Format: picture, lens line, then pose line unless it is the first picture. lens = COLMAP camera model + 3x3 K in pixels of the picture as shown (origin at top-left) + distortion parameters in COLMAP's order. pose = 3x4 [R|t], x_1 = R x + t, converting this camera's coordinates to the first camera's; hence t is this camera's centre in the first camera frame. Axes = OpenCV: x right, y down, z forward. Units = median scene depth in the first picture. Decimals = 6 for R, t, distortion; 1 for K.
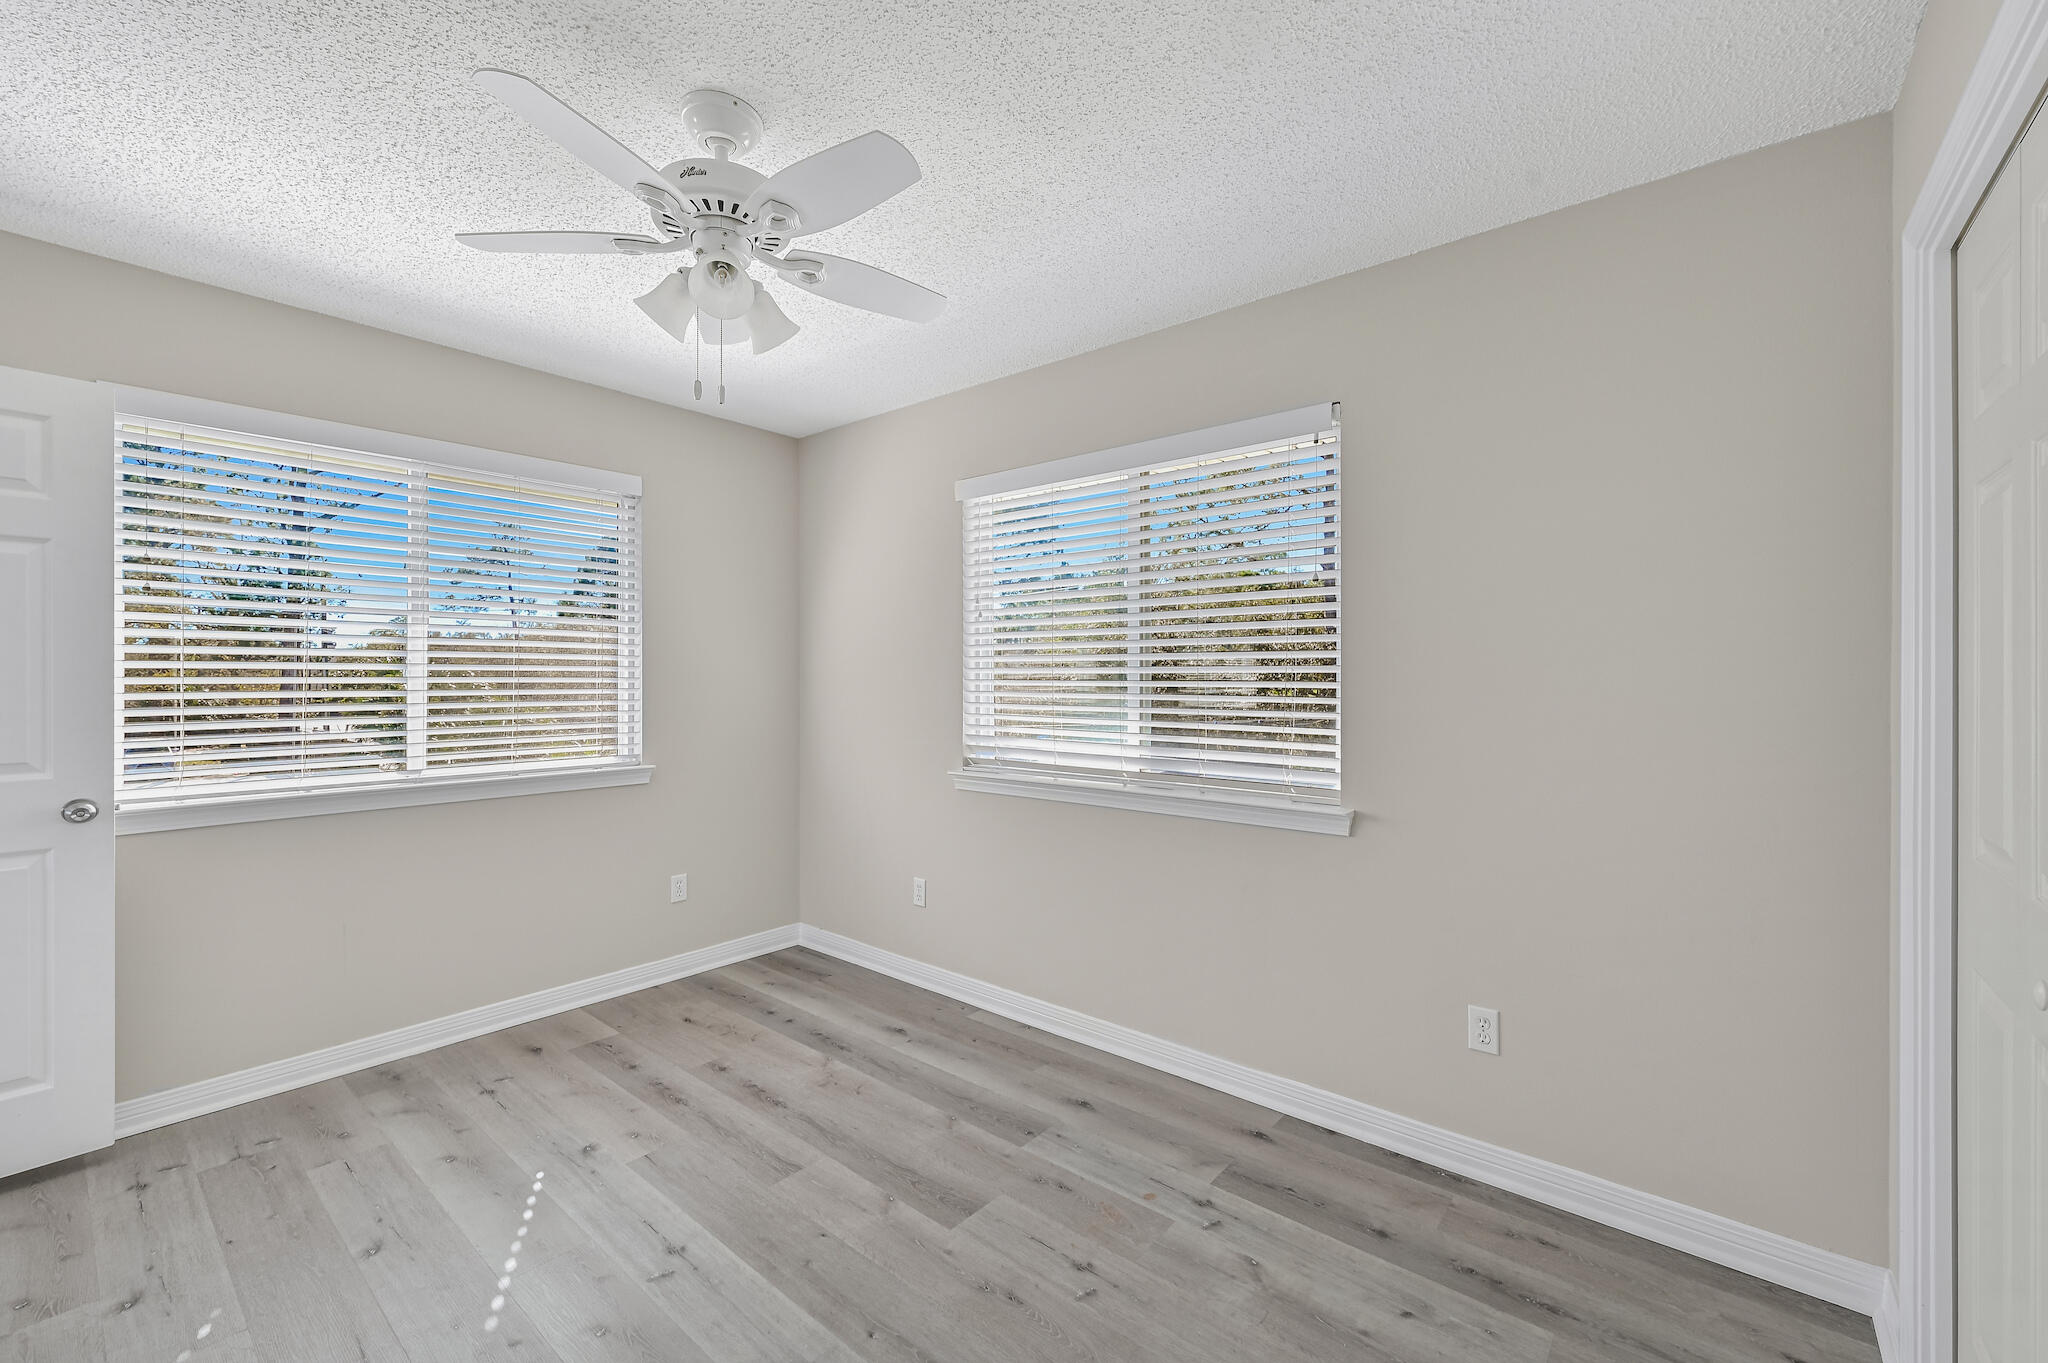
lens RADIAL K [[820.8, 0, 1022.4], [0, 820.8, 686.2], [0, 0, 1]] dist [0.001025, -0.000037]
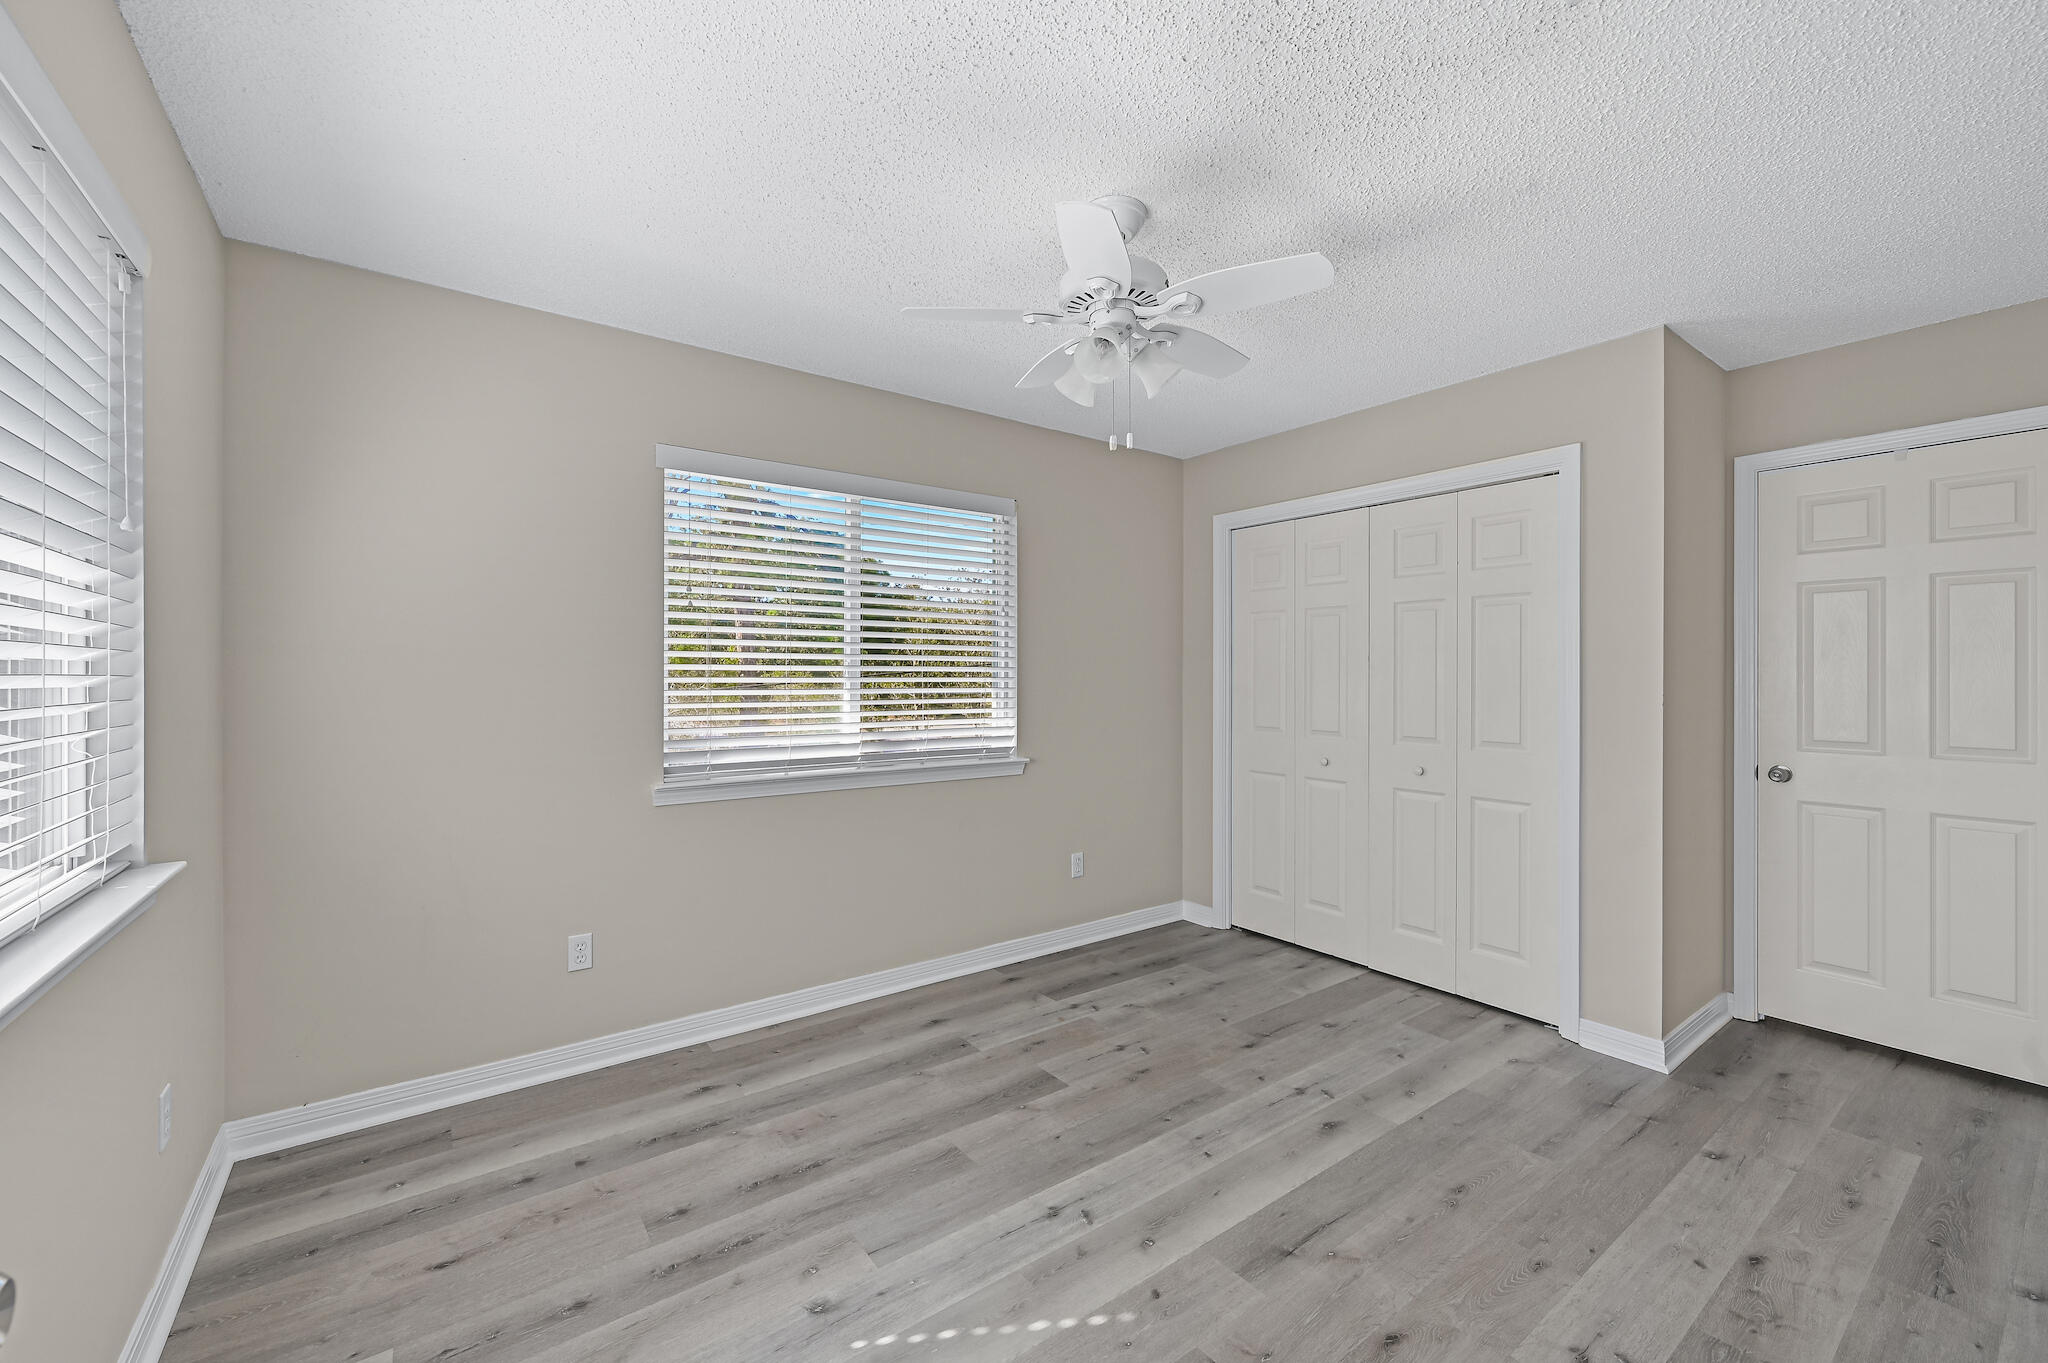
lens RADIAL K [[820.8, 0, 1022.4], [0, 820.8, 686.2], [0, 0, 1]] dist [0.001025, -0.000037]
pose [[0.241957, -0.014879, 0.970173, -1.131487], [0.004783, 0.999889, 0.014142, -0.011096], [-0.970275, 0.001219, 0.242001, 0.603288]]
